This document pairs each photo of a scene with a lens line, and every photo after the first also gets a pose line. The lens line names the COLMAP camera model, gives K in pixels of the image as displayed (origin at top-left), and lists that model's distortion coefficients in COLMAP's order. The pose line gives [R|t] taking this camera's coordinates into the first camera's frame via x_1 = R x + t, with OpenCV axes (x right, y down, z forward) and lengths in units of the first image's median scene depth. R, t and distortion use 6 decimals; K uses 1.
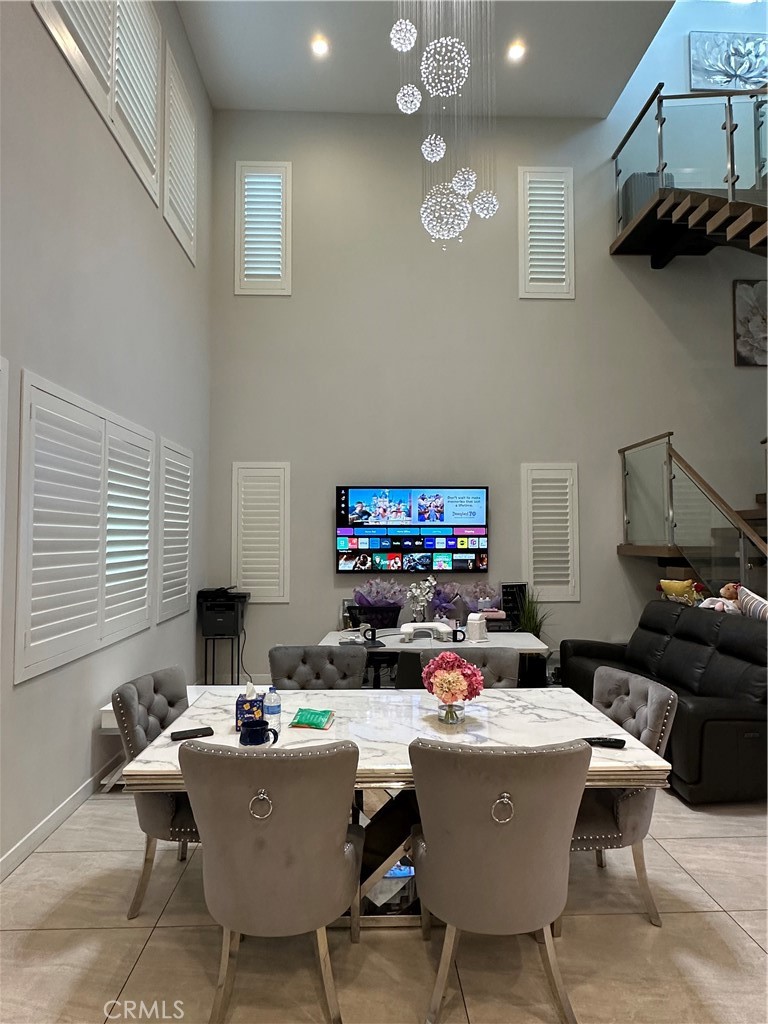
lens RADIAL K [[592.9, 0, 384.0], [0, 592.9, 512.0], [0, 0, 1]] dist [0.000268, 0.000053]
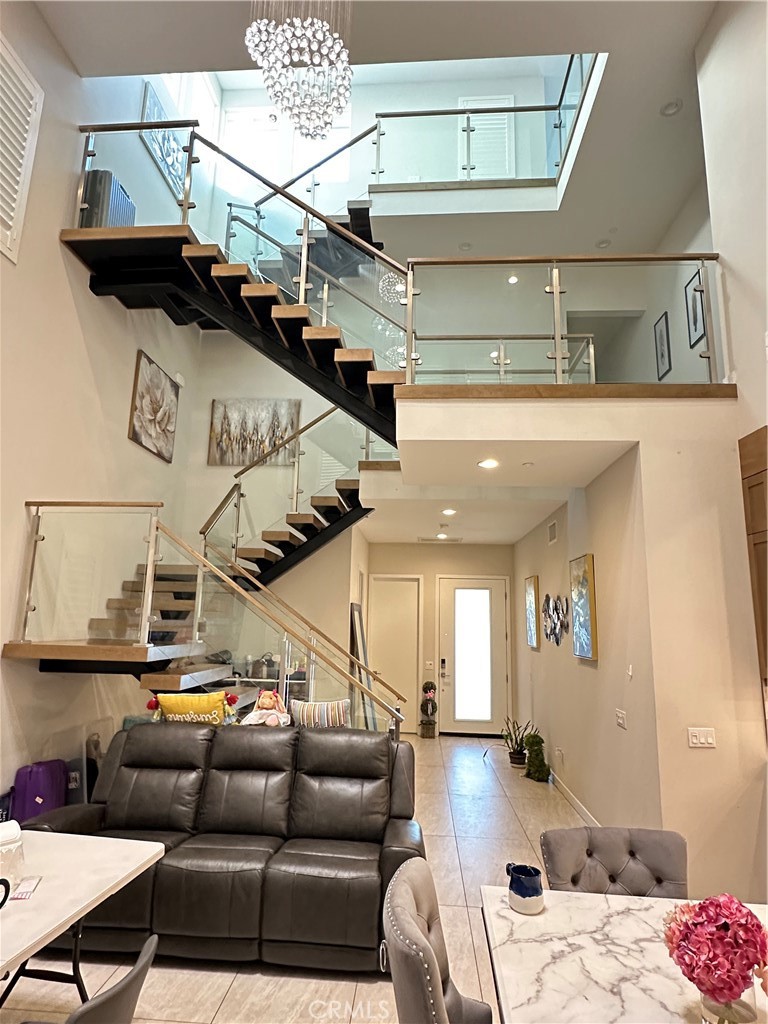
lens RADIAL K [[573.2, 0, 384.0], [0, 573.2, 512.0], [0, 0, 1]] dist [-0.000620, 0.000327]
pose [[0.109359, 0.187030, 0.976248, -0.283876], [-0.066342, 0.981322, -0.180570, -0.001619], [-0.991786, -0.045019, 0.119725, 0.688570]]
